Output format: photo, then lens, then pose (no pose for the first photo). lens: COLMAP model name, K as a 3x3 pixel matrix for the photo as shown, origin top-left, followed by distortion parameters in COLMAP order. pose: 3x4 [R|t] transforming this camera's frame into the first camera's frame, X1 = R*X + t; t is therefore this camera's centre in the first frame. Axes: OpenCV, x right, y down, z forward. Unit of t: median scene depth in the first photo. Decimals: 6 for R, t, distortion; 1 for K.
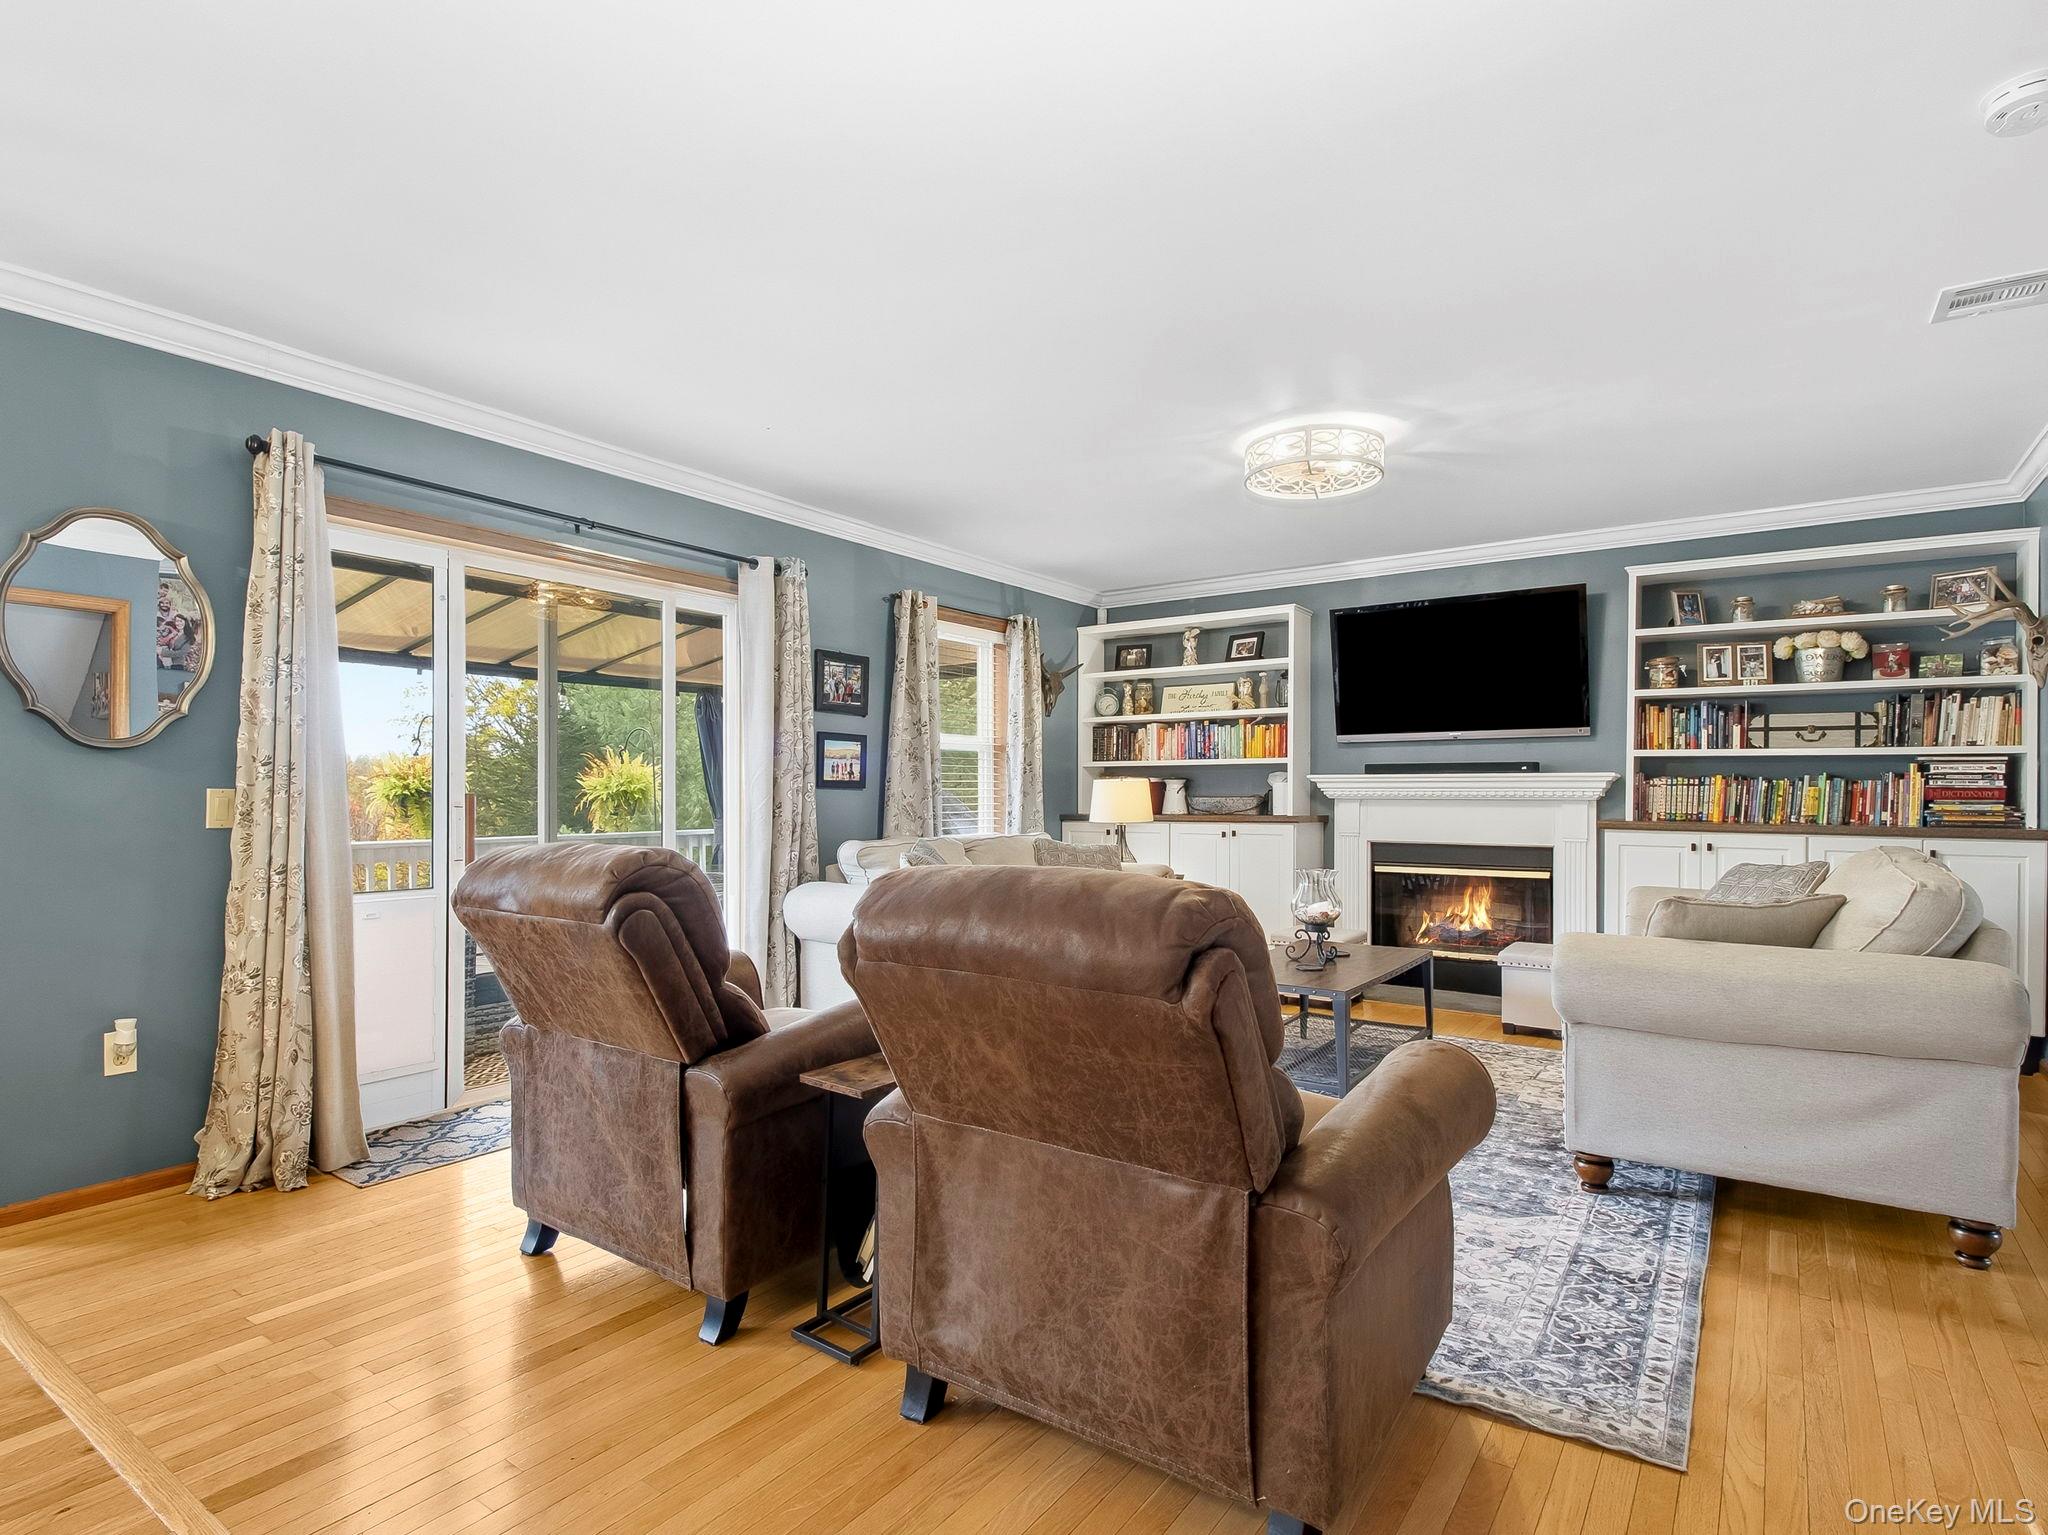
lens RADIAL K [[1041.5, 0, 1046.2], [0, 1041.5, 792.0], [0, 0, 1]] dist [0.007607, -0.008717]
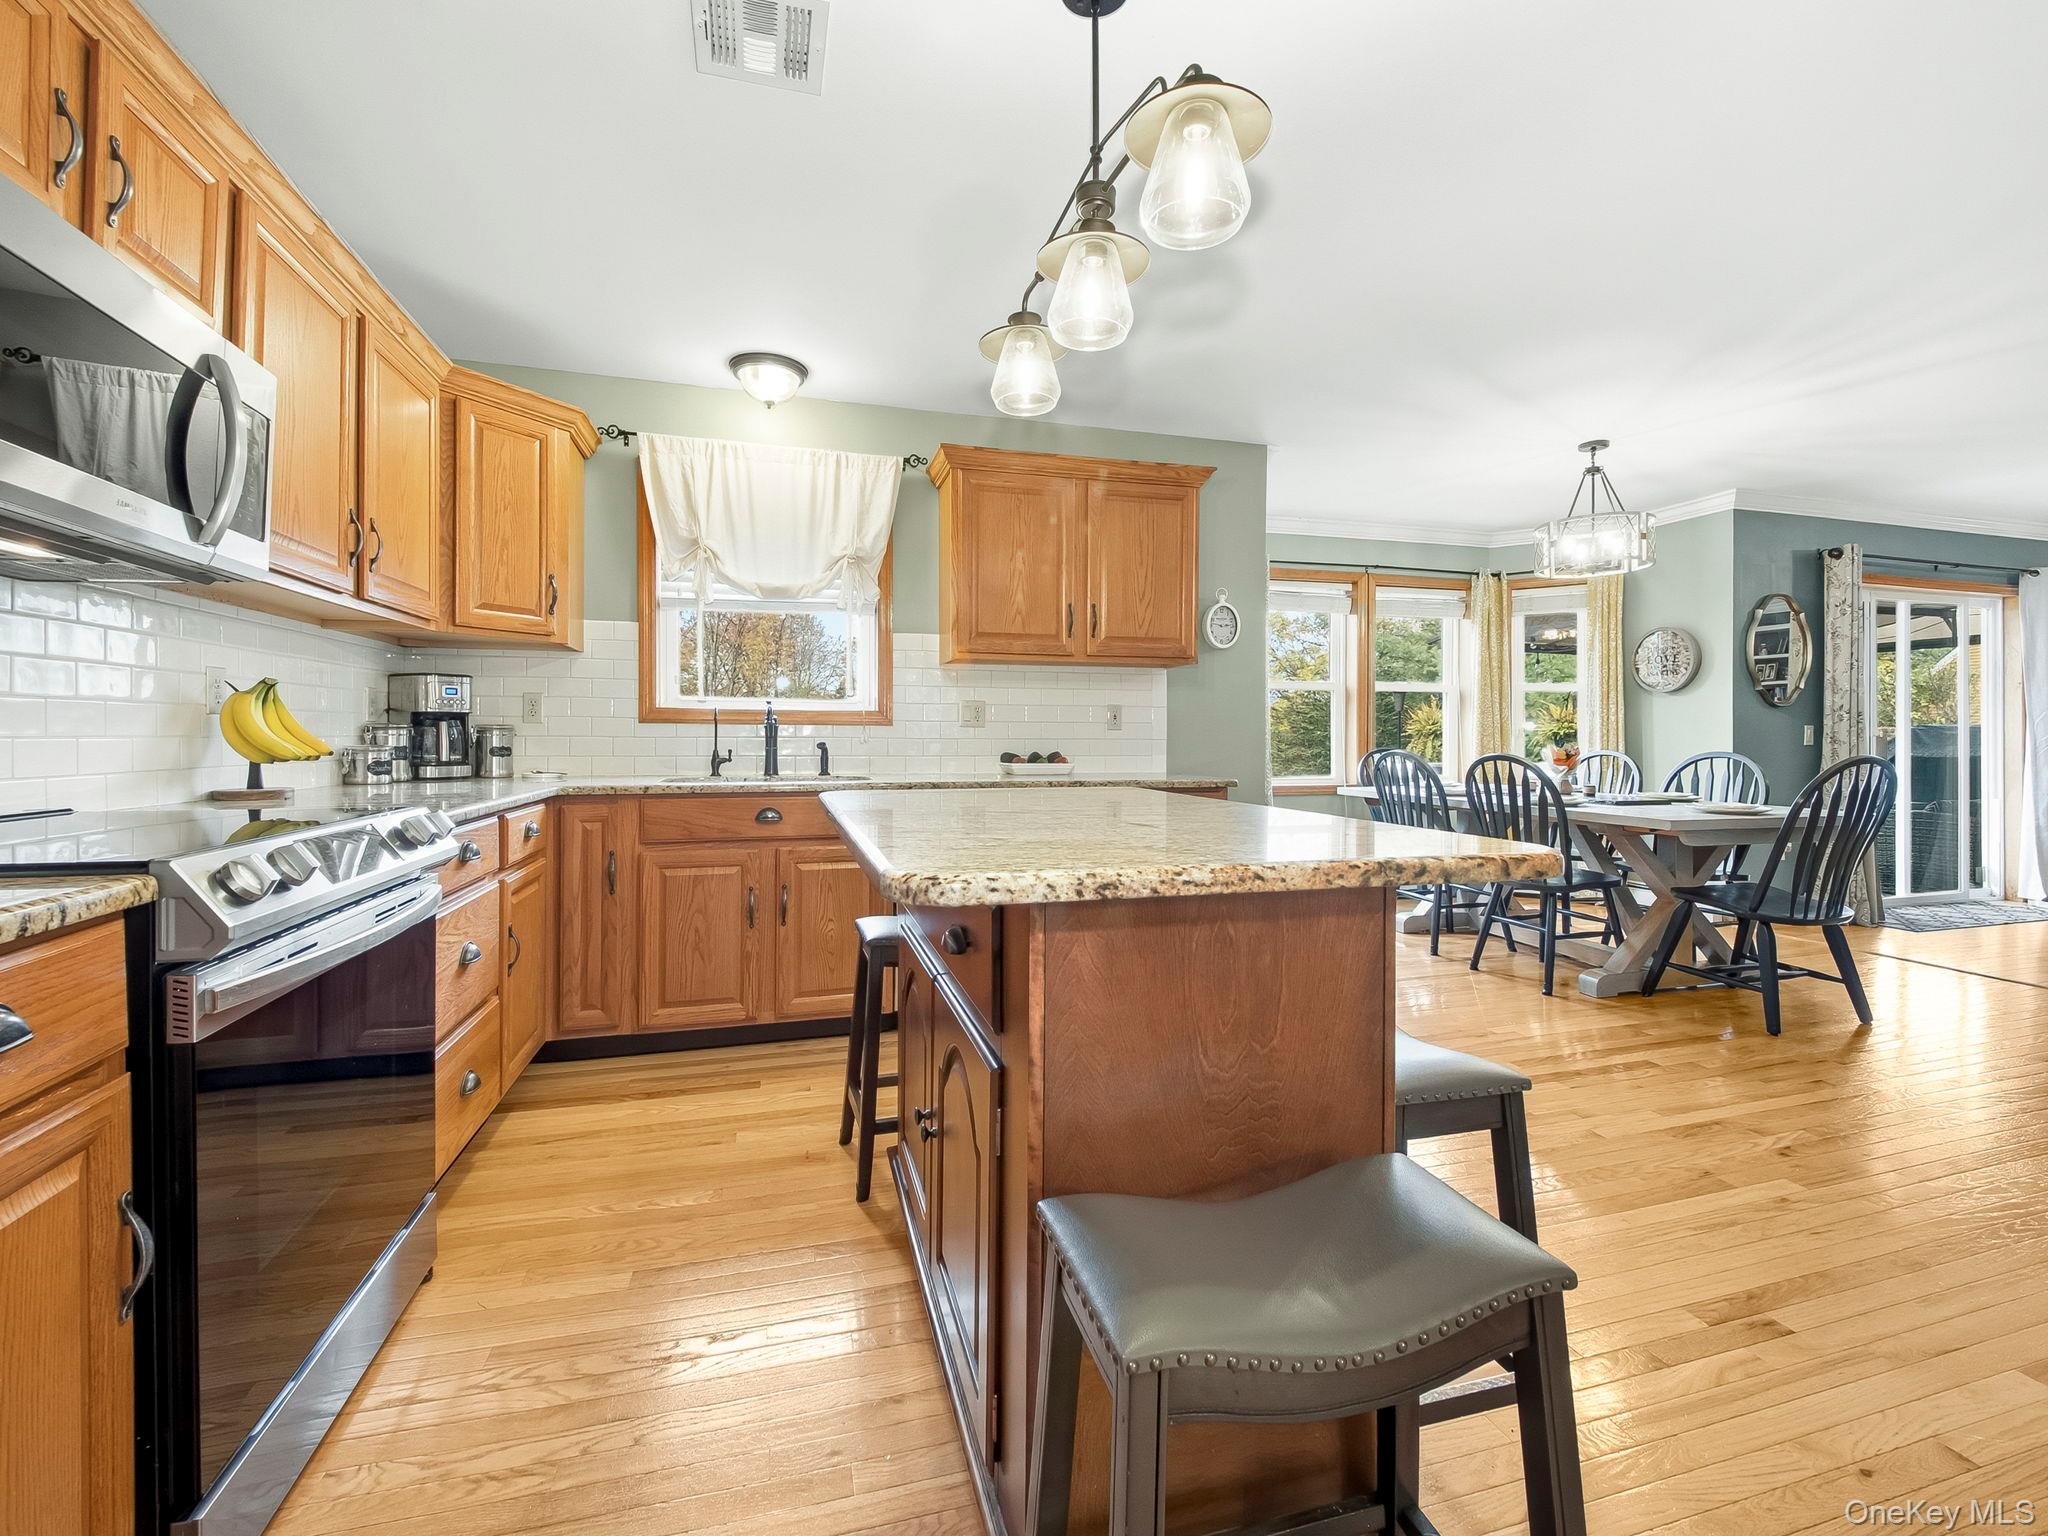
lens RADIAL K [[856.3, 0, 1022.7], [0, 856.3, 745.6], [0, 0, 1]] dist [-0.015288, -0.002603]
pose [[0.749820, -0.002624, -0.661637, -0.515366], [0.005135, 0.999985, 0.001854, 0.013605], [0.661622, -0.004788, 0.749822, -0.719108]]
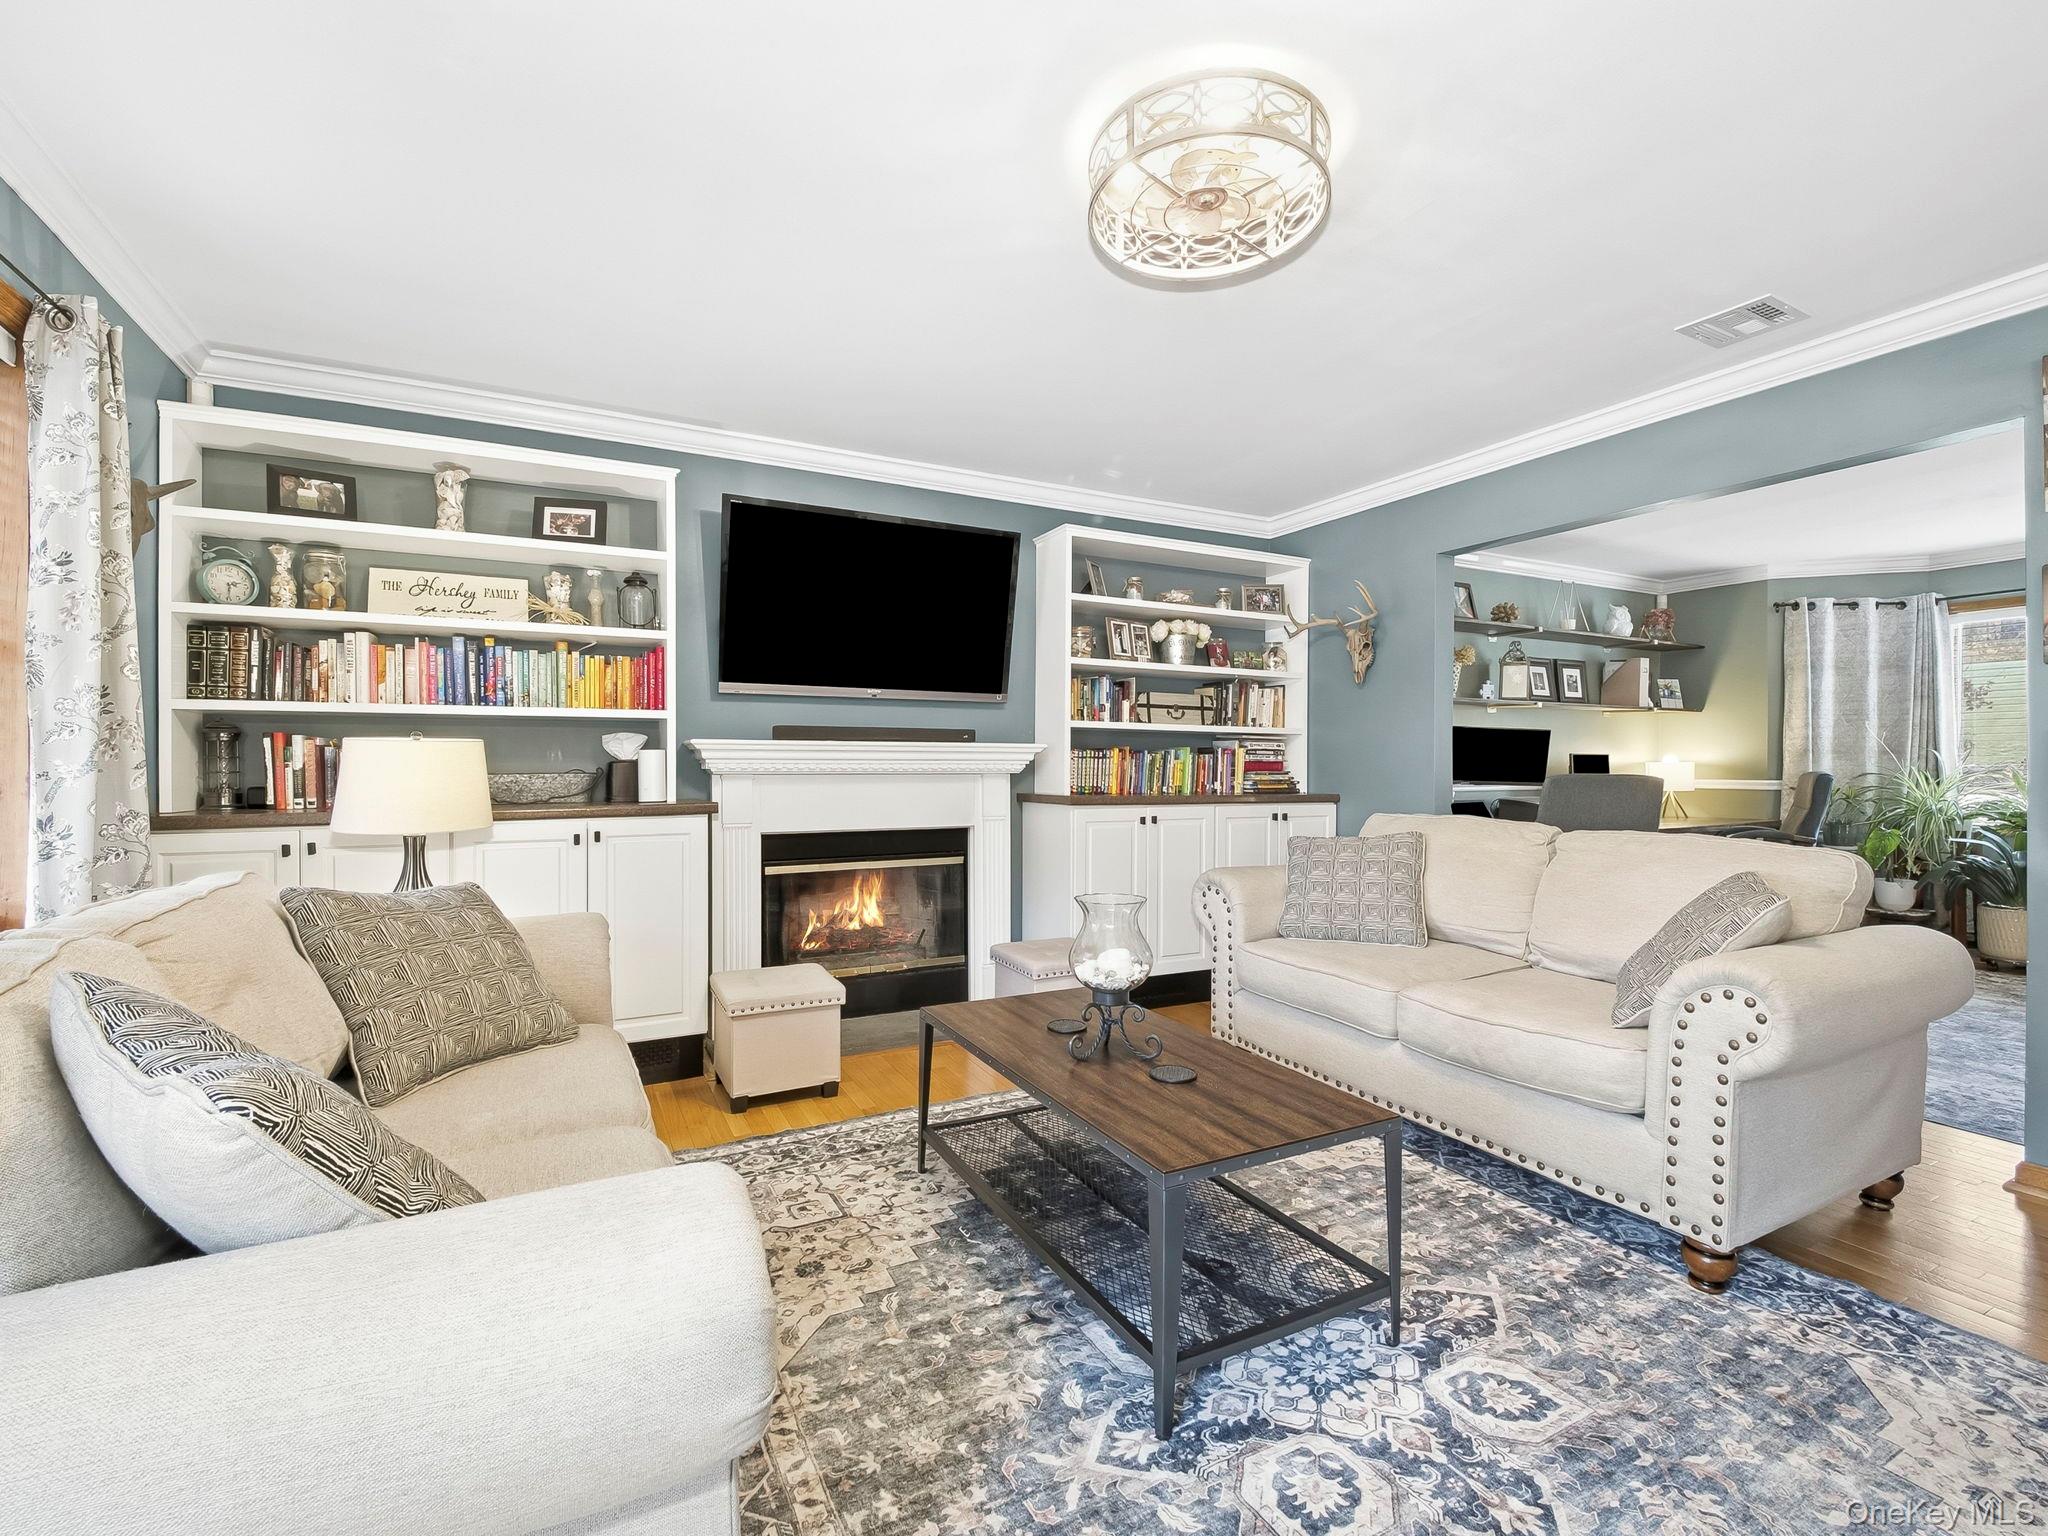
lens RADIAL K [[908.6, 0, 973.4], [0, 908.6, 766.4], [0, 0, 1]] dist [0.002664, -0.007627]
pose [[0.484881, -0.007749, 0.874546, -0.192688], [-0.005897, 0.999909, 0.012130, -0.008025], [-0.874560, -0.011038, 0.484791, 0.675278]]
